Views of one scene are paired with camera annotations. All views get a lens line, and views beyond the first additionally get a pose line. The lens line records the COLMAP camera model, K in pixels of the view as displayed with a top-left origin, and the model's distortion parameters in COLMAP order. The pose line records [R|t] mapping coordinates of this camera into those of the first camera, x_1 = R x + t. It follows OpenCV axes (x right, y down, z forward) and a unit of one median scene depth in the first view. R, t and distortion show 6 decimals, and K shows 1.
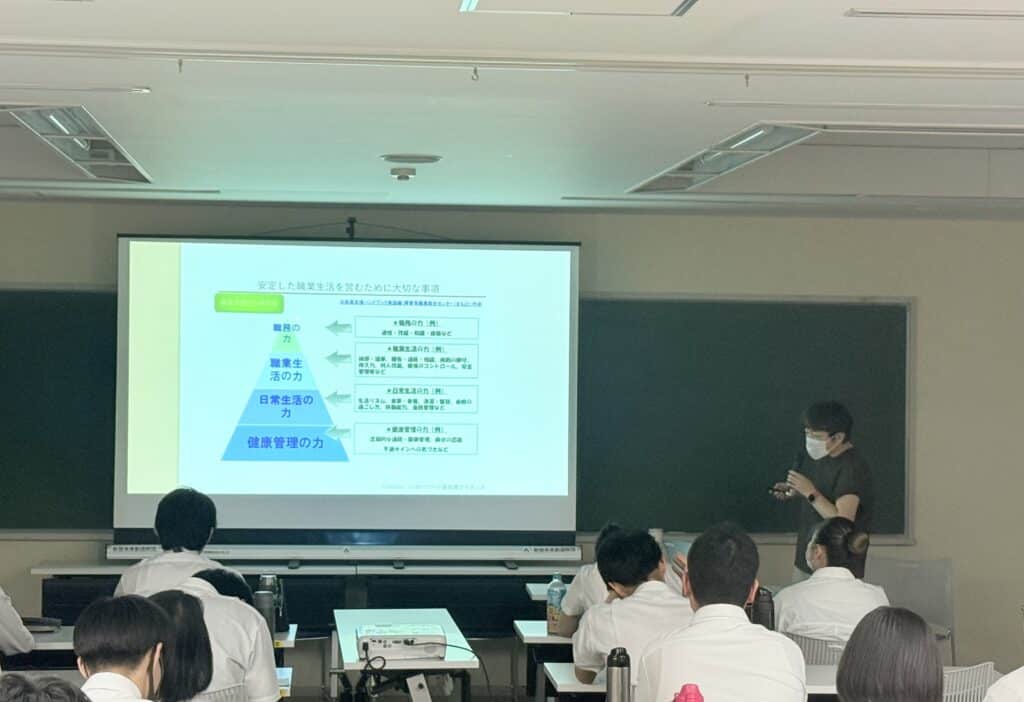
lens RADIAL K [[2299.4, 0, 513.5], [0, 2299.4, 343.4], [0, 0, 1]] dist [0.160915, 0.000000]
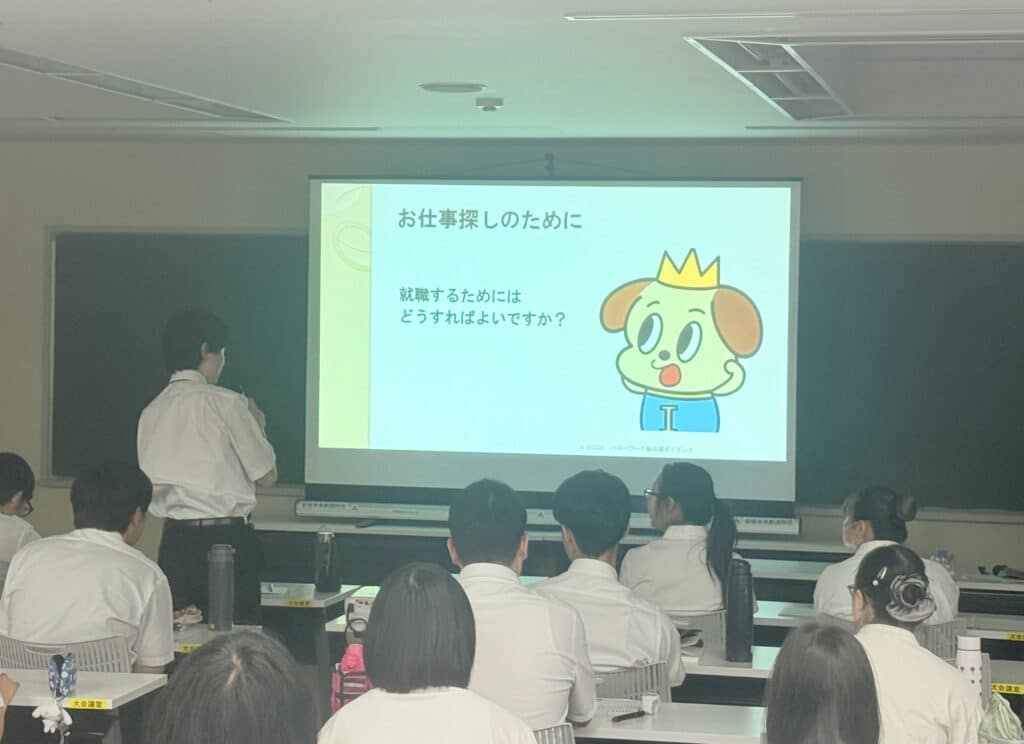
lens RADIAL K [[2569.2, 0, 508.2], [0, 2569.2, 369.3], [0, 0, 1]] dist [0.170275, 0.000000]
pose [[0.943737, 0.011151, -0.330510, 0.257658], [-0.002898, 0.999672, 0.025452, 0.005253], [0.330685, -0.023062, 0.943459, 0.023708]]
